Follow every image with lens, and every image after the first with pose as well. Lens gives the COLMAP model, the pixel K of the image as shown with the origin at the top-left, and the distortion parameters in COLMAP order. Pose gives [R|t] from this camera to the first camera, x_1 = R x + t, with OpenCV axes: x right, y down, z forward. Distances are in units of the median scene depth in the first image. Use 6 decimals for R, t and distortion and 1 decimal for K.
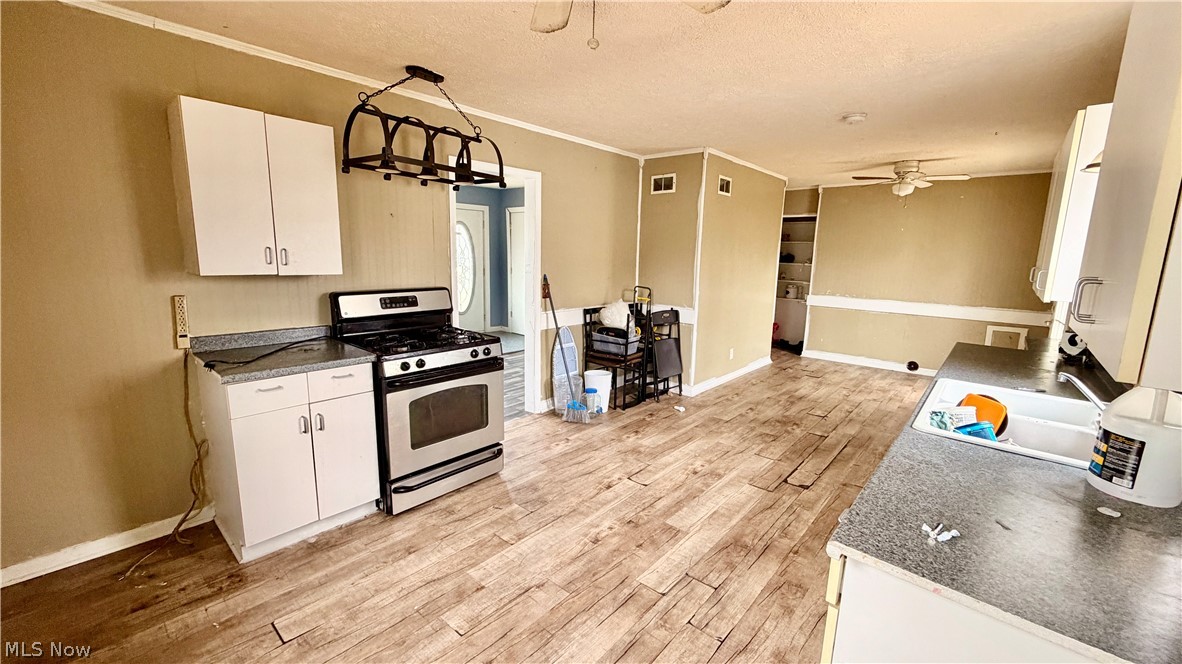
lens RADIAL K [[470.7, 0, 590.1], [0, 470.7, 330.8], [0, 0, 1]] dist [0.000103, 0.000192]
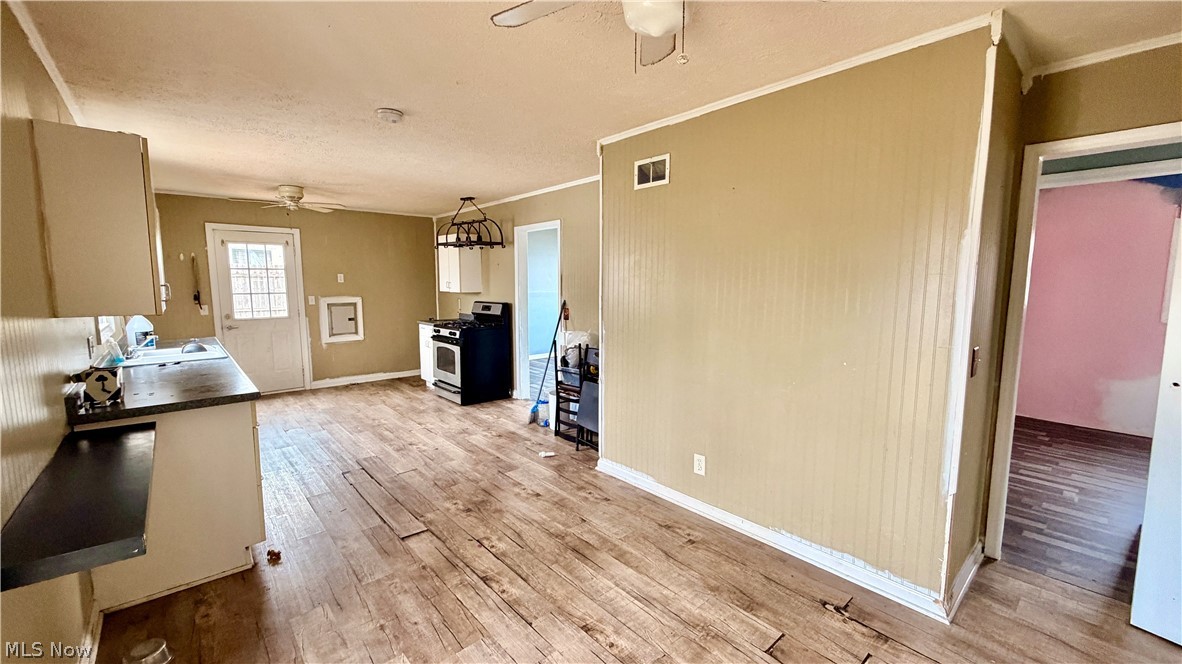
lens RADIAL K [[470.7, 0, 590.1], [0, 470.7, 330.8], [0, 0, 1]] dist [0.000103, 0.000192]
pose [[-0.124530, 0.080753, -0.988924, 1.154681], [-0.169298, 0.980338, 0.101370, -0.184085], [0.977666, 0.180047, -0.108410, 1.264702]]
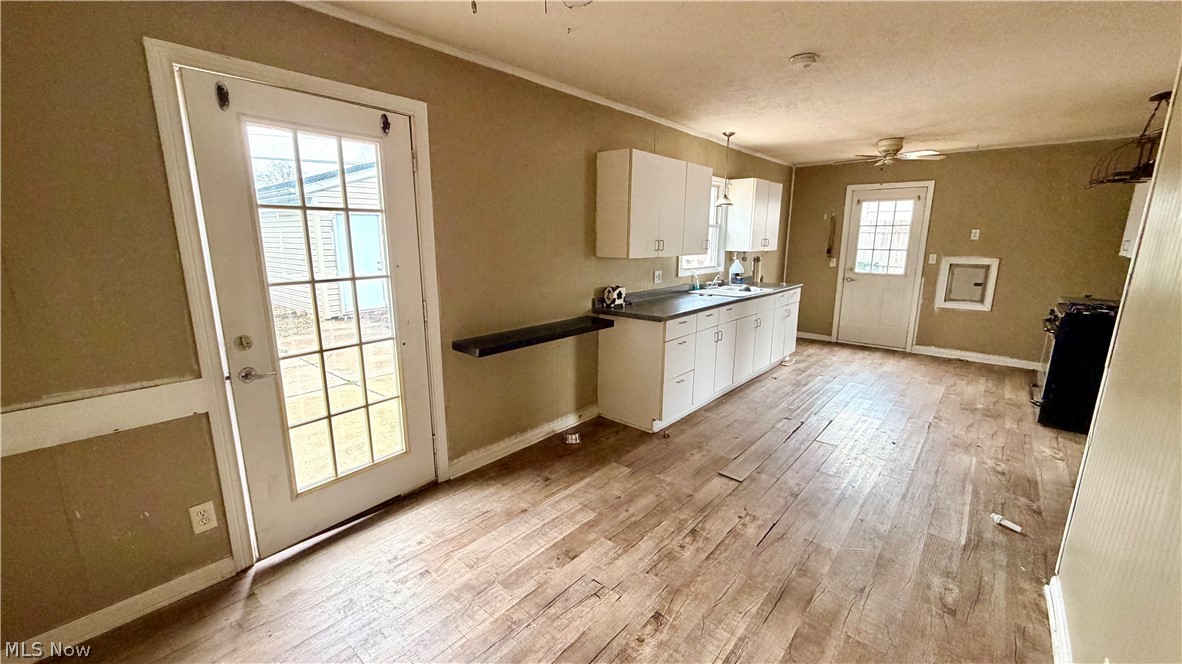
lens RADIAL K [[470.7, 0, 590.1], [0, 470.7, 330.8], [0, 0, 1]] dist [0.000103, 0.000192]
pose [[-0.999578, -0.025913, -0.013114, 0.768928], [-0.028902, 0.931969, 0.361384, -0.254578], [0.002857, 0.361611, -0.932325, 1.595391]]
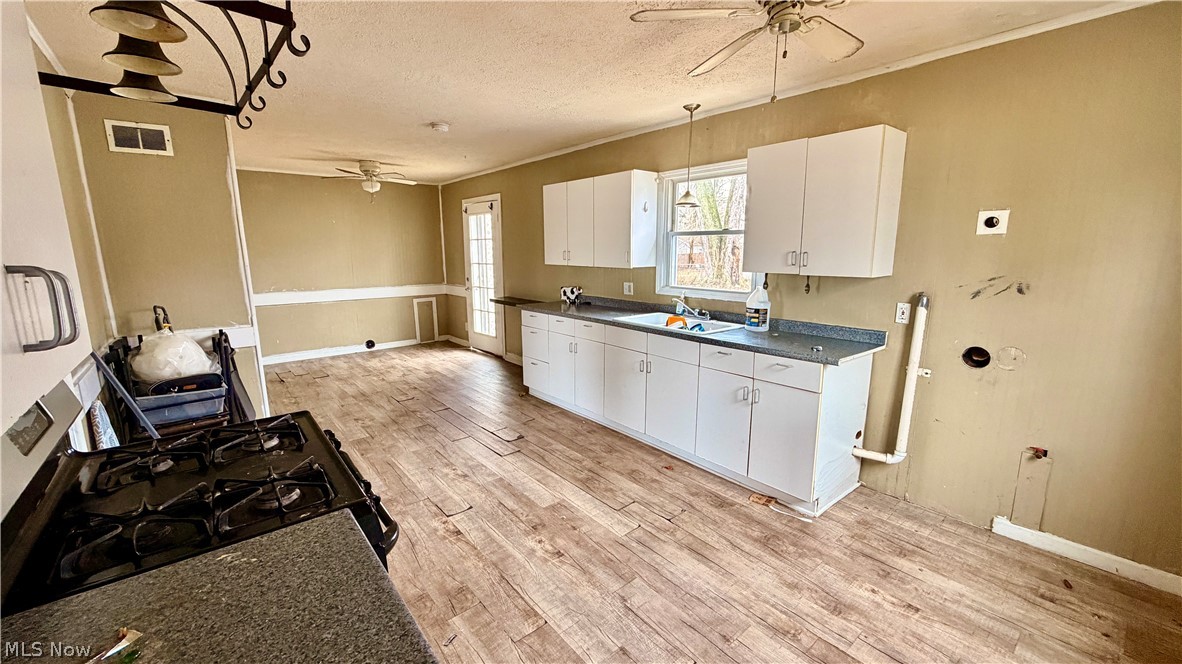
lens RADIAL K [[470.7, 0, 590.1], [0, 470.7, 330.8], [0, 0, 1]] dist [0.000103, 0.000192]
pose [[0.153308, -0.194725, 0.968803, -0.491495], [0.173447, 0.970475, 0.167614, -0.083195], [-0.972837, 0.142340, 0.182556, 0.427321]]
